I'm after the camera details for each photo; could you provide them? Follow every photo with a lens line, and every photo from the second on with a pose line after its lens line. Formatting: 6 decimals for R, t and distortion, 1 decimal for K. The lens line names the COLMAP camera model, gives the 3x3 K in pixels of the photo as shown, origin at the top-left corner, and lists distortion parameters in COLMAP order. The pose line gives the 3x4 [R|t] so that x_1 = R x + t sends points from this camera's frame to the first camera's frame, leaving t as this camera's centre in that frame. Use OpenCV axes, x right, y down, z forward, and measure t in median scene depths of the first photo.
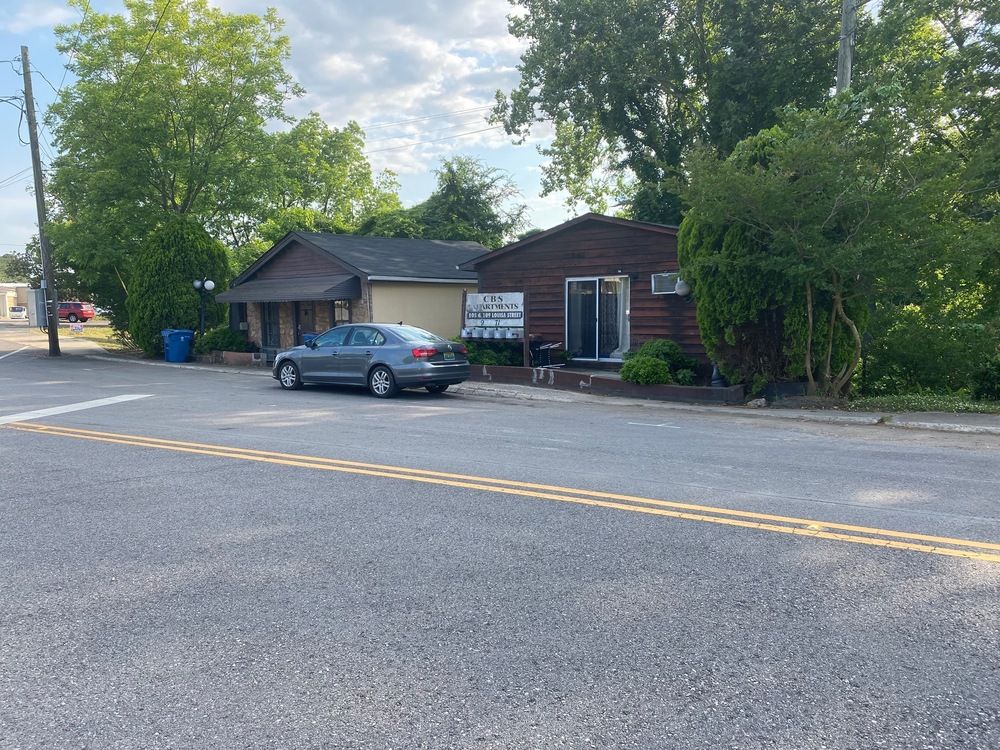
lens RADIAL K [[783.5, 0, 501.3], [0, 783.5, 366.9], [0, 0, 1]] dist [0.042271, -0.039472]
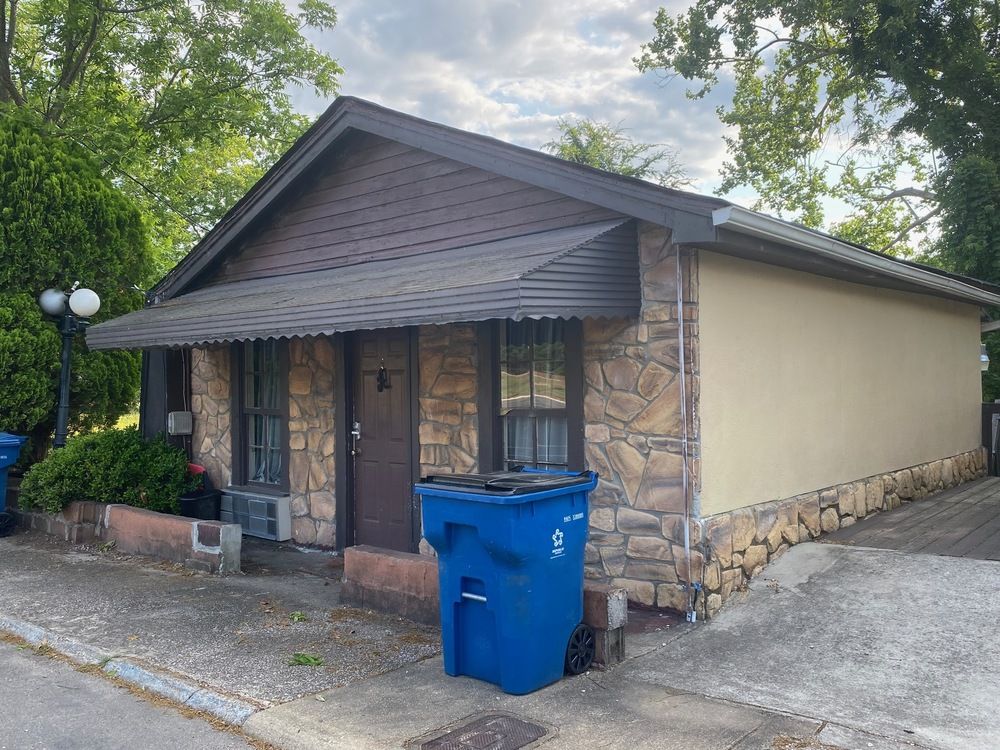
lens RADIAL K [[825.1, 0, 500.0], [0, 825.1, 375.0], [0, 0, 1]] dist [0.303809, -0.492599]
pose [[0.999236, -0.001932, -0.039046, -0.183261], [-0.001130, 0.996932, -0.078260, -0.045023], [0.039078, 0.078244, 0.996168, 0.662583]]
